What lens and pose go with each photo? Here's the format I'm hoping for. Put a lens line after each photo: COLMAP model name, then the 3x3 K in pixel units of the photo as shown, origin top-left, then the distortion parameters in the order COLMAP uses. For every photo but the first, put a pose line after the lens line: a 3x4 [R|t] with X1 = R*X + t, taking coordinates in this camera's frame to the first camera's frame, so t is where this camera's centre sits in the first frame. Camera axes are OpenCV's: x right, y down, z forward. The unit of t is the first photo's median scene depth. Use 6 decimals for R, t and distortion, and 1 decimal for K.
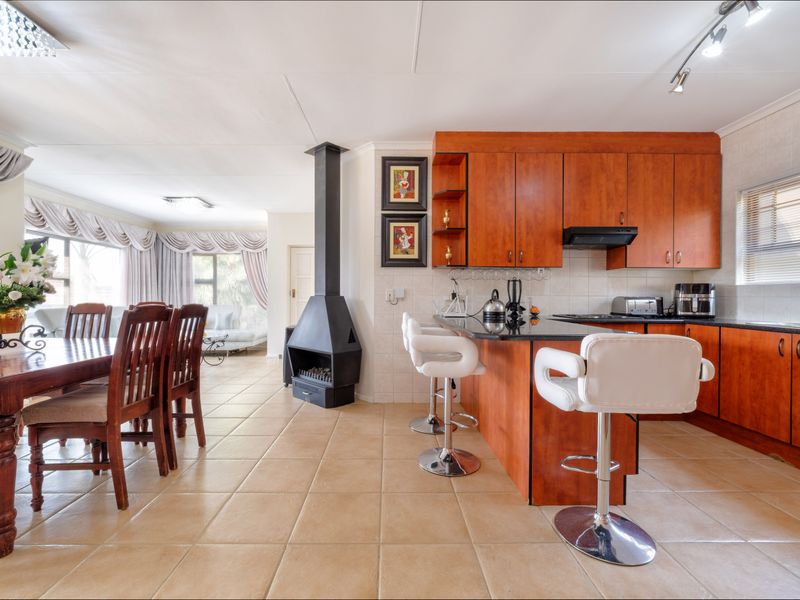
lens RADIAL K [[358.9, 0, 403.0], [0, 358.9, 300.6], [0, 0, 1]] dist [-0.002564, 0.000342]
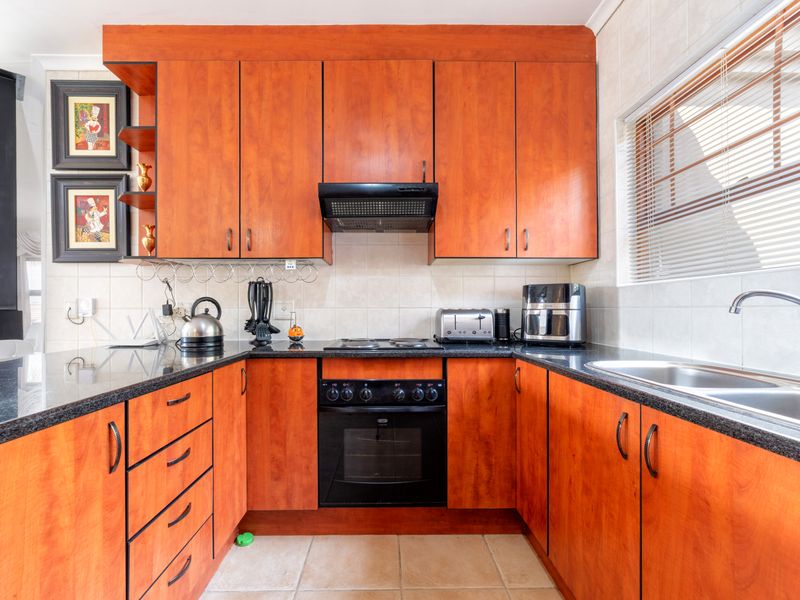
lens RADIAL K [[365.4, 0, 398.7], [0, 365.4, 311.1], [0, 0, 1]] dist [-0.010053, 0.000390]
pose [[0.999919, -0.007851, 0.009992, 0.565064], [0.007946, 0.999923, -0.009532, -0.002033], [-0.009916, 0.009611, 0.999905, 0.422599]]
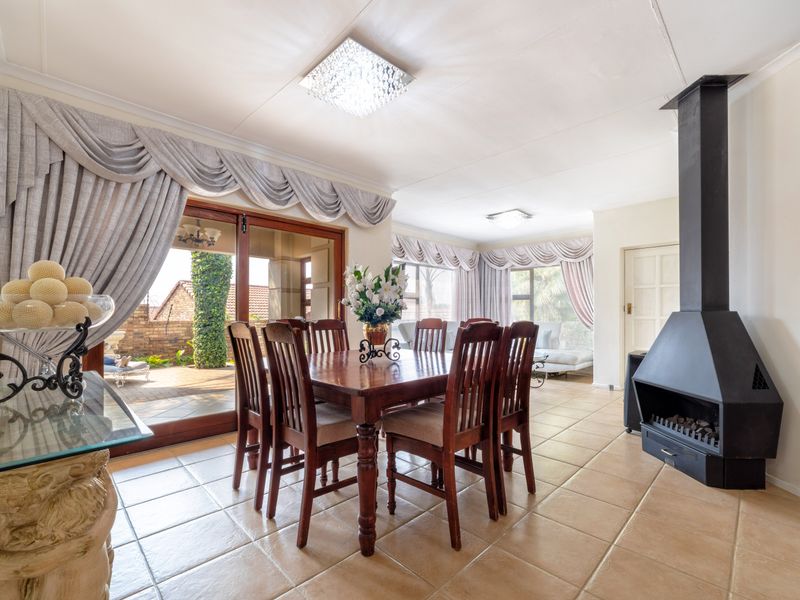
lens RADIAL K [[365.4, 0, 398.7], [0, 365.4, 311.1], [0, 0, 1]] dist [-0.010053, 0.000390]
pose [[0.688930, -0.006604, -0.724797, -0.112981], [-0.005370, 0.999885, -0.014215, -0.000665], [0.724808, 0.013685, 0.688815, 0.135046]]
